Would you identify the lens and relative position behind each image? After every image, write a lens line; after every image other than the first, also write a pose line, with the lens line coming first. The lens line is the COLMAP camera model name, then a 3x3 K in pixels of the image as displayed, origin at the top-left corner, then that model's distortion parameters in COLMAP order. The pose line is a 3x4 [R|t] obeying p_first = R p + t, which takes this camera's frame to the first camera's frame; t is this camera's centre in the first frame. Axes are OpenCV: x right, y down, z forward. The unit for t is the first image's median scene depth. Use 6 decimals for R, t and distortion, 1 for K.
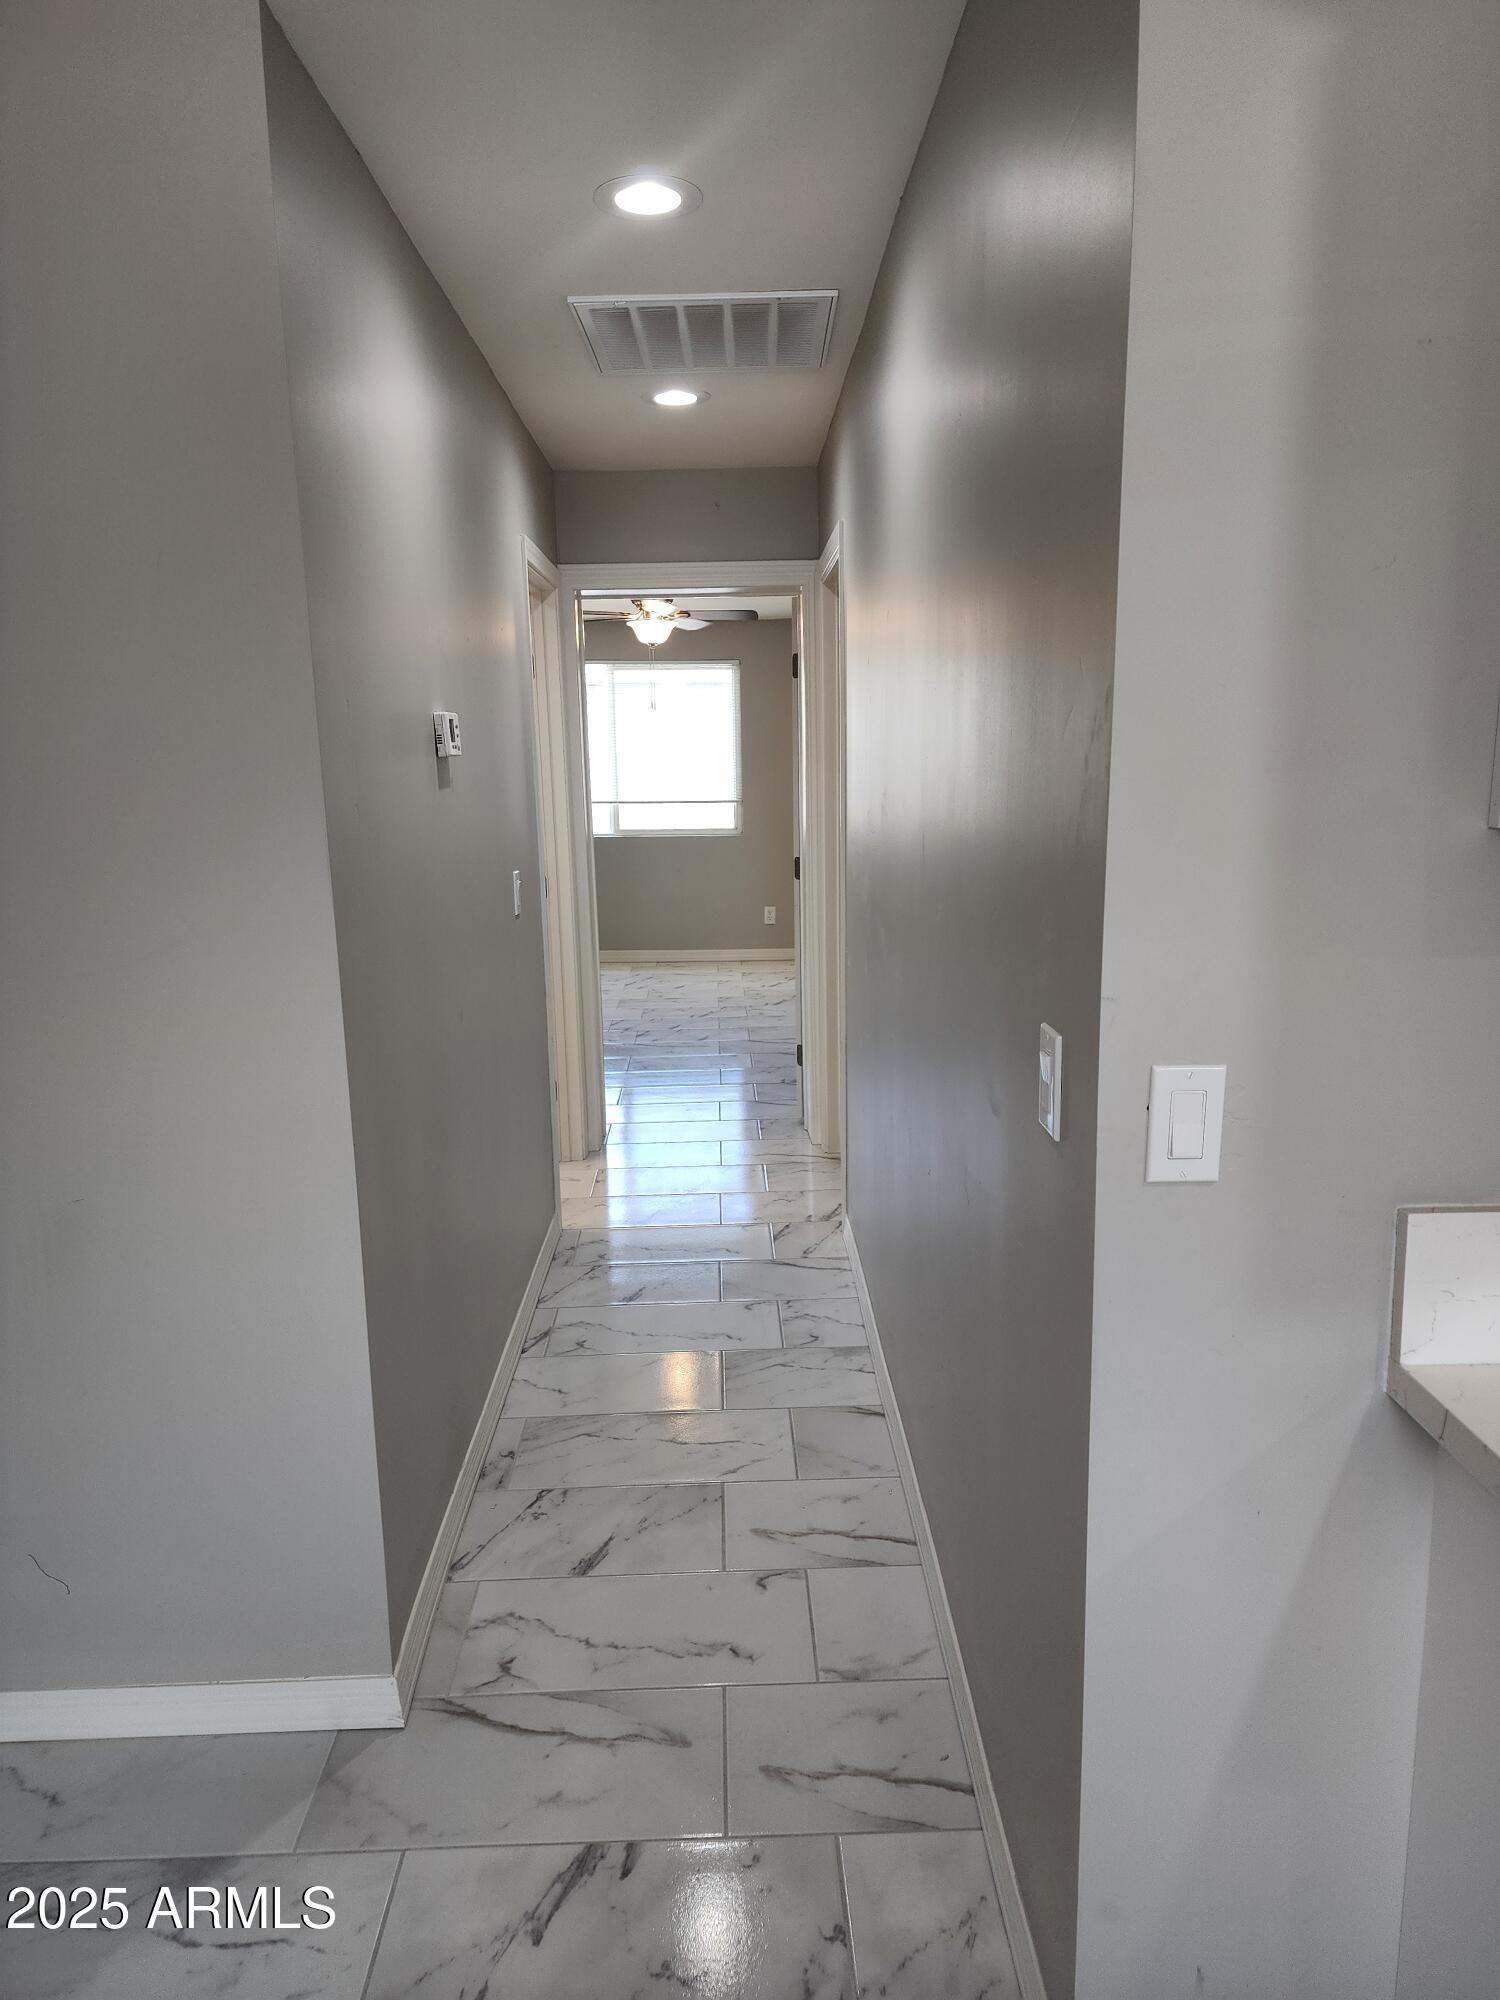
lens RADIAL K [[1348.7, 0, 750.2], [0, 1348.7, 997.4], [0, 0, 1]] dist [0.027186, -0.030117]
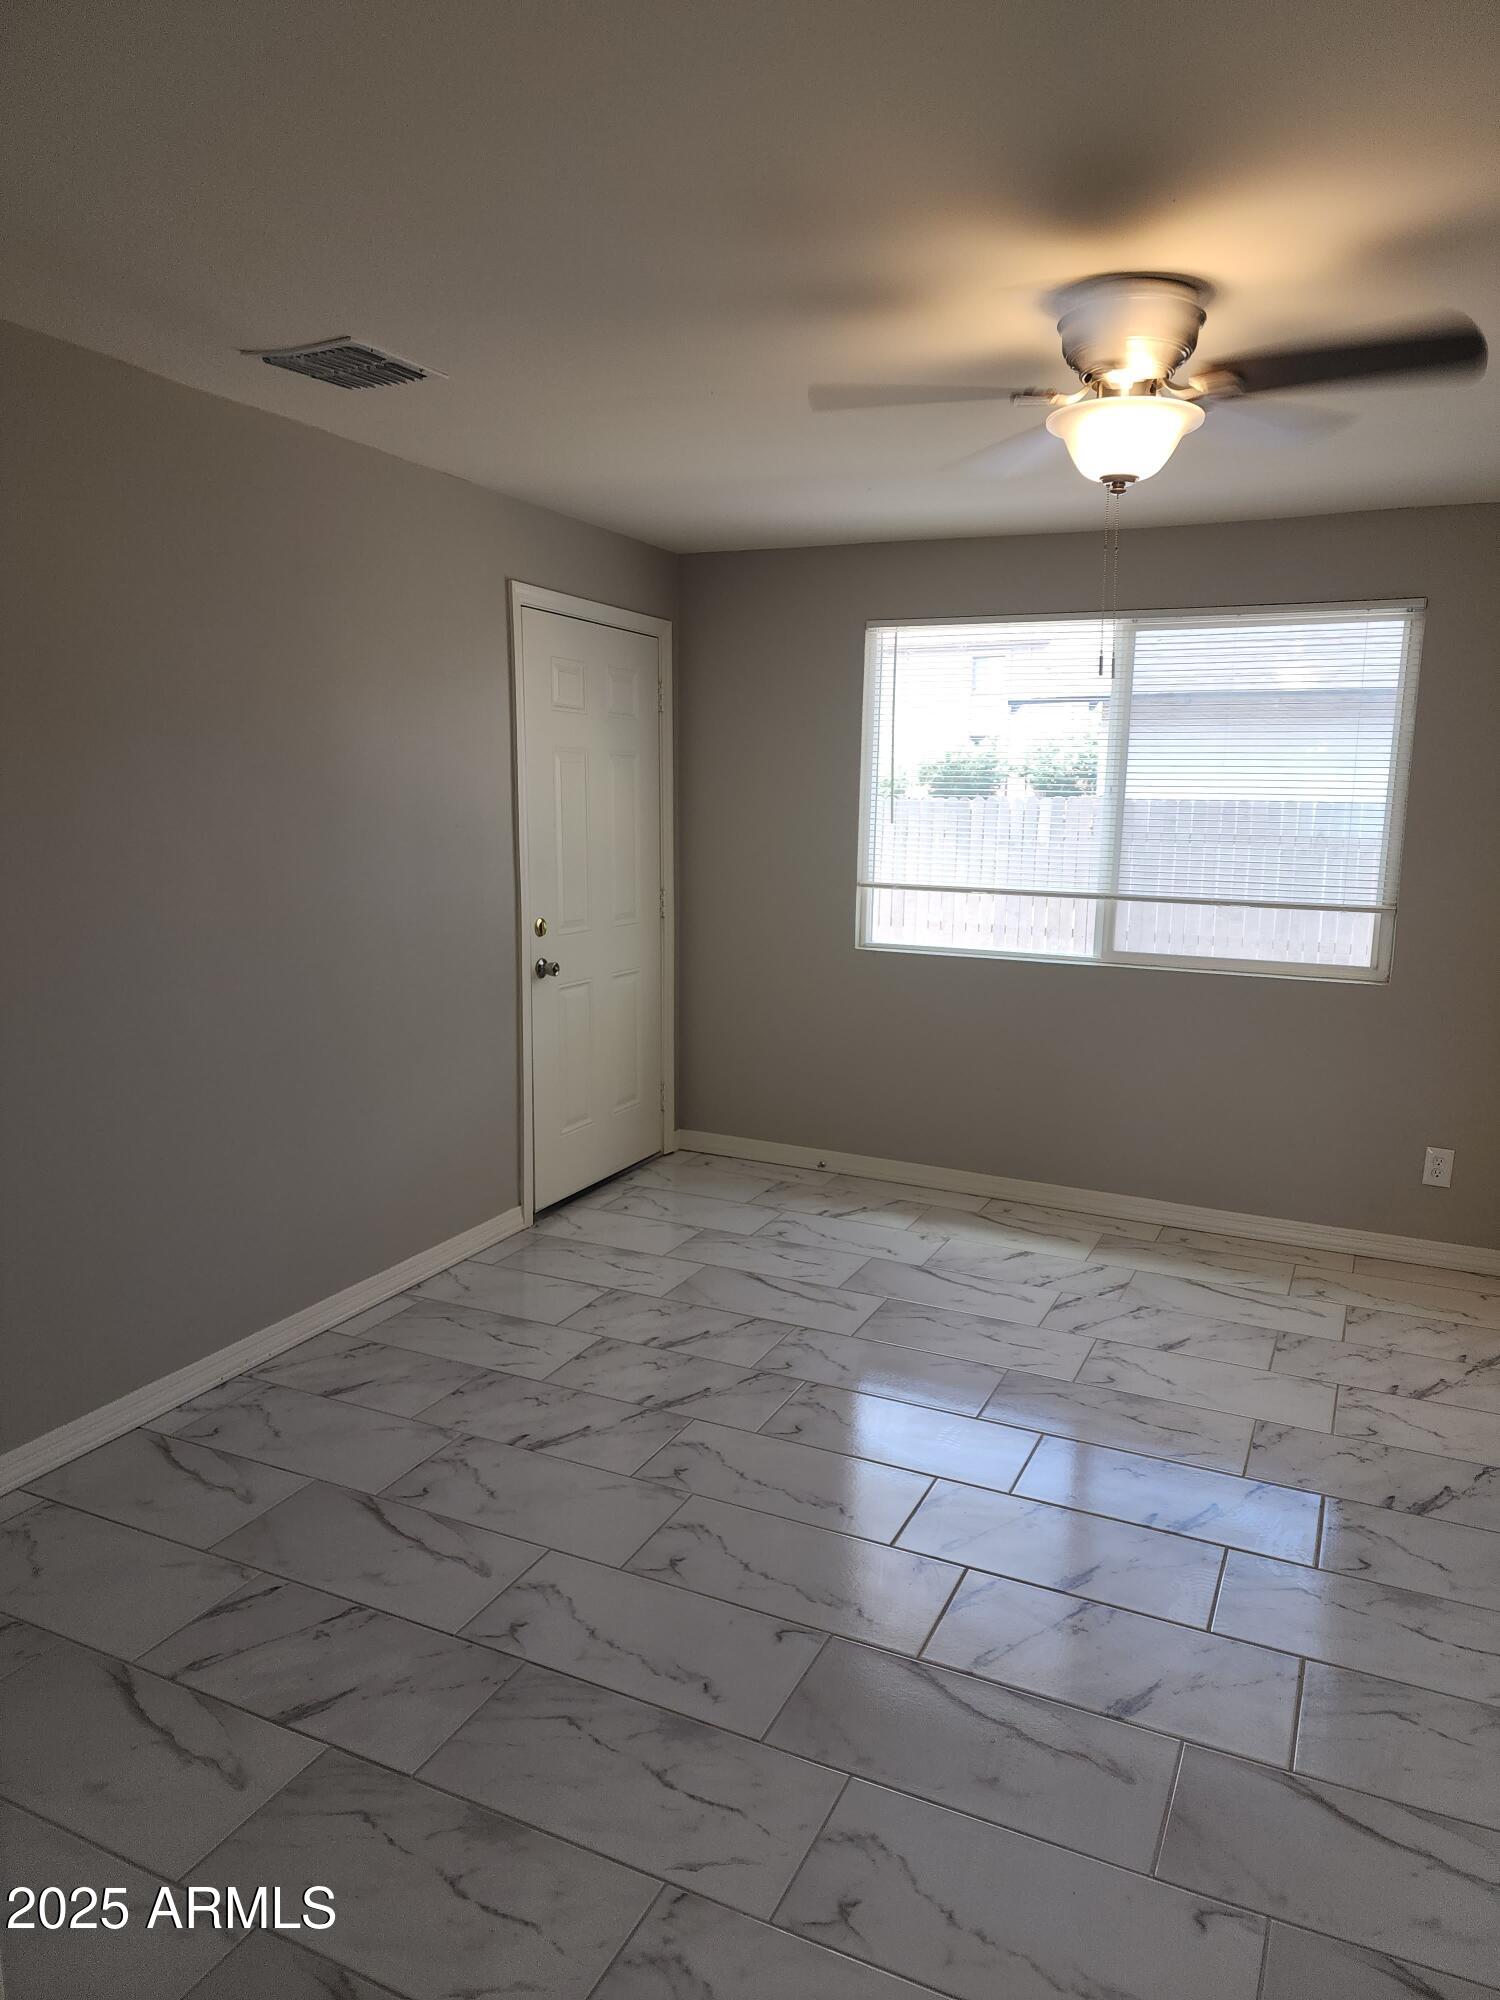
lens RADIAL K [[1348.7, 0, 750.5], [0, 1348.7, 999.6], [0, 0, 1]] dist [0.027186, -0.030117]
pose [[0.889346, 0.094011, -0.447466, 0.007750], [-0.105953, 0.994370, -0.001670, -0.091586], [0.444789, 0.048896, 0.894299, 0.497946]]
